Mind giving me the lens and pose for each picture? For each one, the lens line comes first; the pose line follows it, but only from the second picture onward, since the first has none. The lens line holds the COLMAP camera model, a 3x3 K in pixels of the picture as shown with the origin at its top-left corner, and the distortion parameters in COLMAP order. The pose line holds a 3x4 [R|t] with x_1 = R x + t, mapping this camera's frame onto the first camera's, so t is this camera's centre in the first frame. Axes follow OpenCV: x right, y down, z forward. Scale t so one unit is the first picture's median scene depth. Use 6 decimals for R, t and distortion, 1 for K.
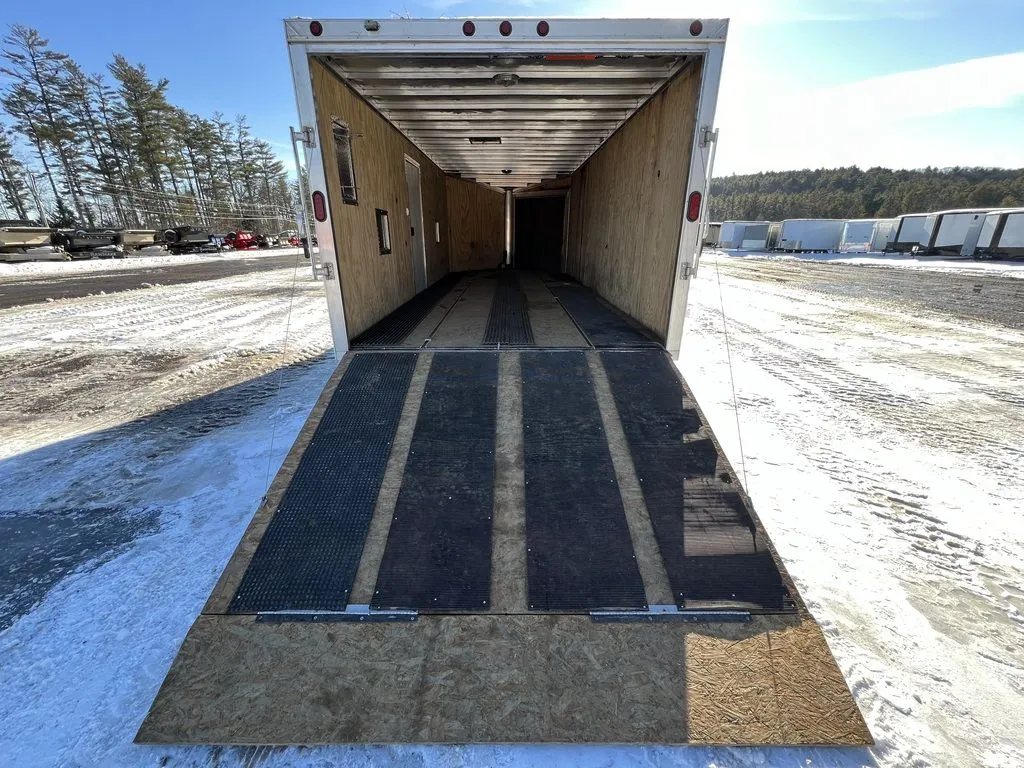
lens RADIAL K [[415.6, 0, 512.0], [0, 415.6, 384.0], [0, 0, 1]] dist [-0.000912, -0.000191]
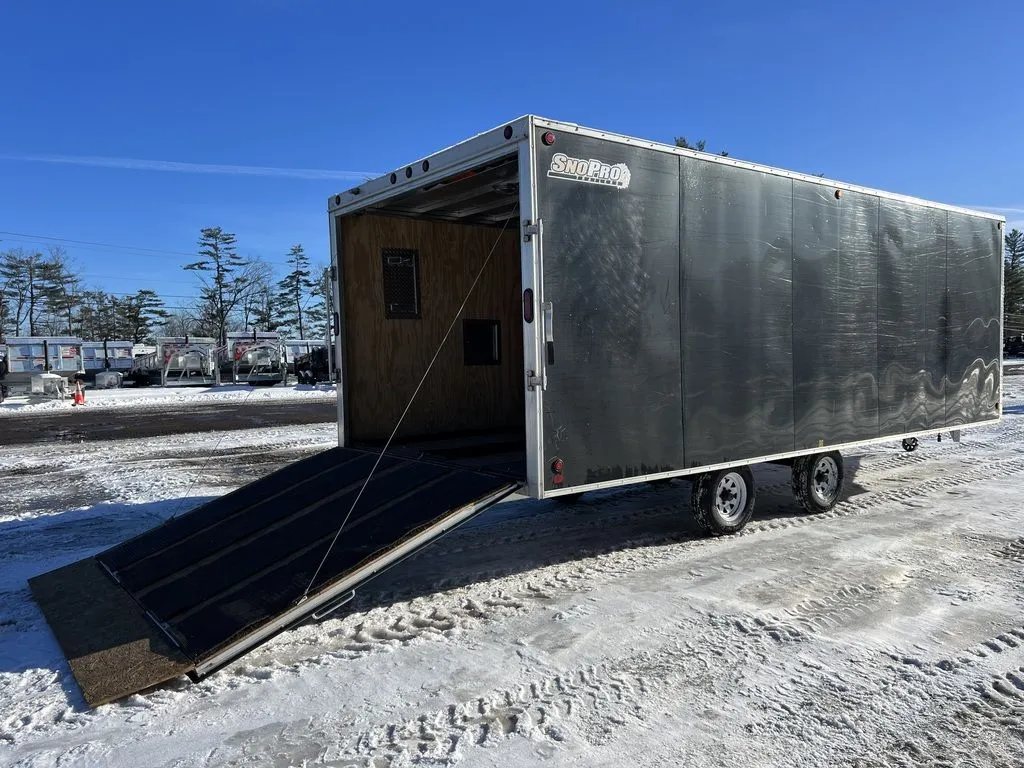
lens RADIAL K [[768.5, 0, 492.3], [0, 768.5, 390.0], [0, 0, 1]] dist [0.071503, -0.080865]
pose [[0.593667, 0.025557, -0.804305, 1.830405], [-0.252544, 0.954917, -0.156064, -0.011412], [0.764056, 0.295772, 0.573356, 0.132798]]
